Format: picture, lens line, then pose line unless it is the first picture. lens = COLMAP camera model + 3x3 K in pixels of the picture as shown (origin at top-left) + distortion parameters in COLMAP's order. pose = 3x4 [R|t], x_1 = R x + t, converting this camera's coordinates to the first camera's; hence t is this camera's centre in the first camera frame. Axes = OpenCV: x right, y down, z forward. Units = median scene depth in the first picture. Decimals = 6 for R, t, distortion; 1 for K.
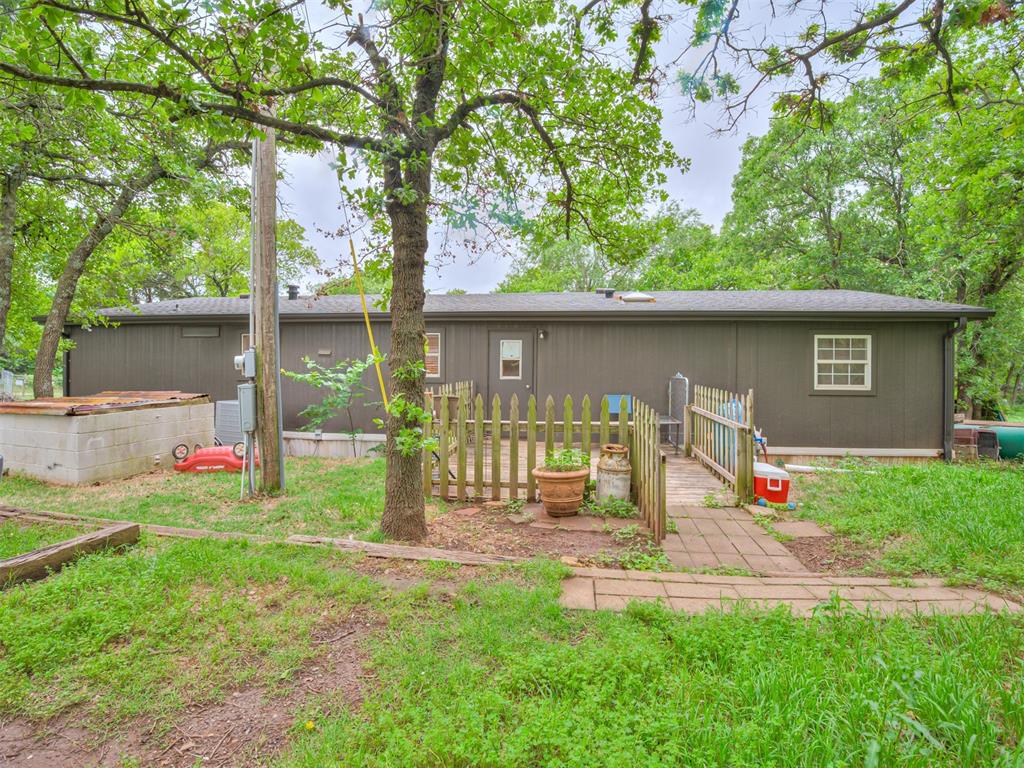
lens RADIAL K [[483.1, 0, 512.0], [0, 483.1, 384.0], [0, 0, 1]] dist [-0.044104, -0.000187]
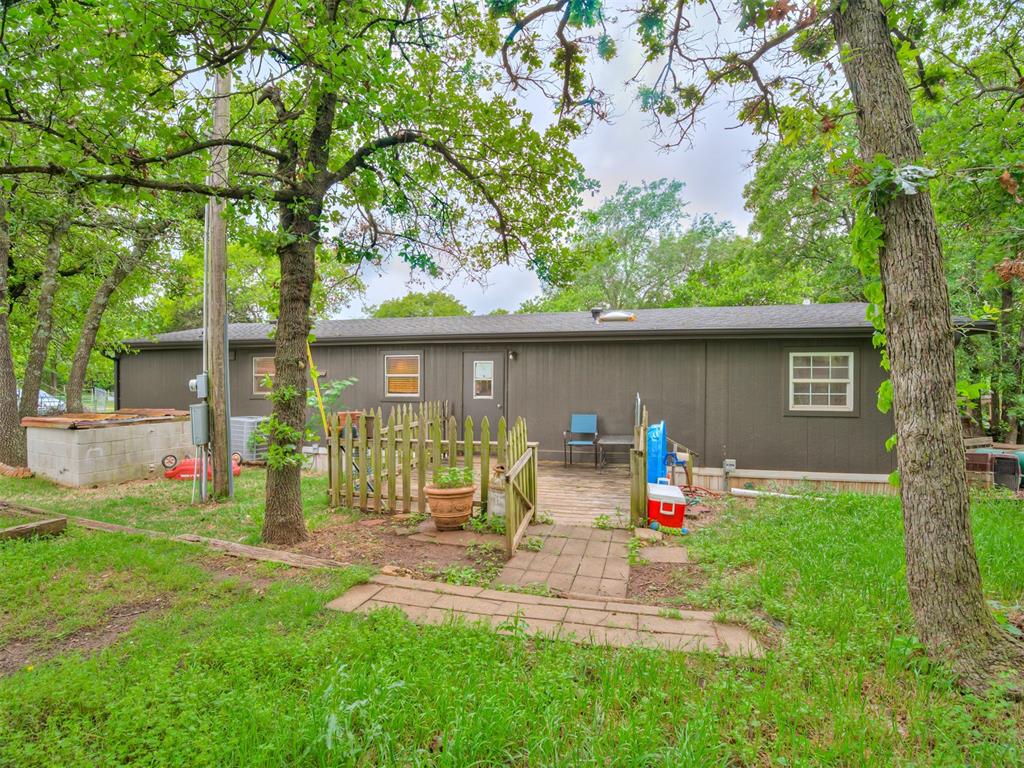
lens RADIAL K [[478.2, 0, 510.8], [0, 478.2, 402.0], [0, 0, 1]] dist [-0.042555, 0.000086]
pose [[0.989772, 0.003219, -0.142620, 0.288361], [-0.002764, 0.999990, 0.003388, -0.008410], [0.142629, -0.002960, 0.989772, -0.012338]]
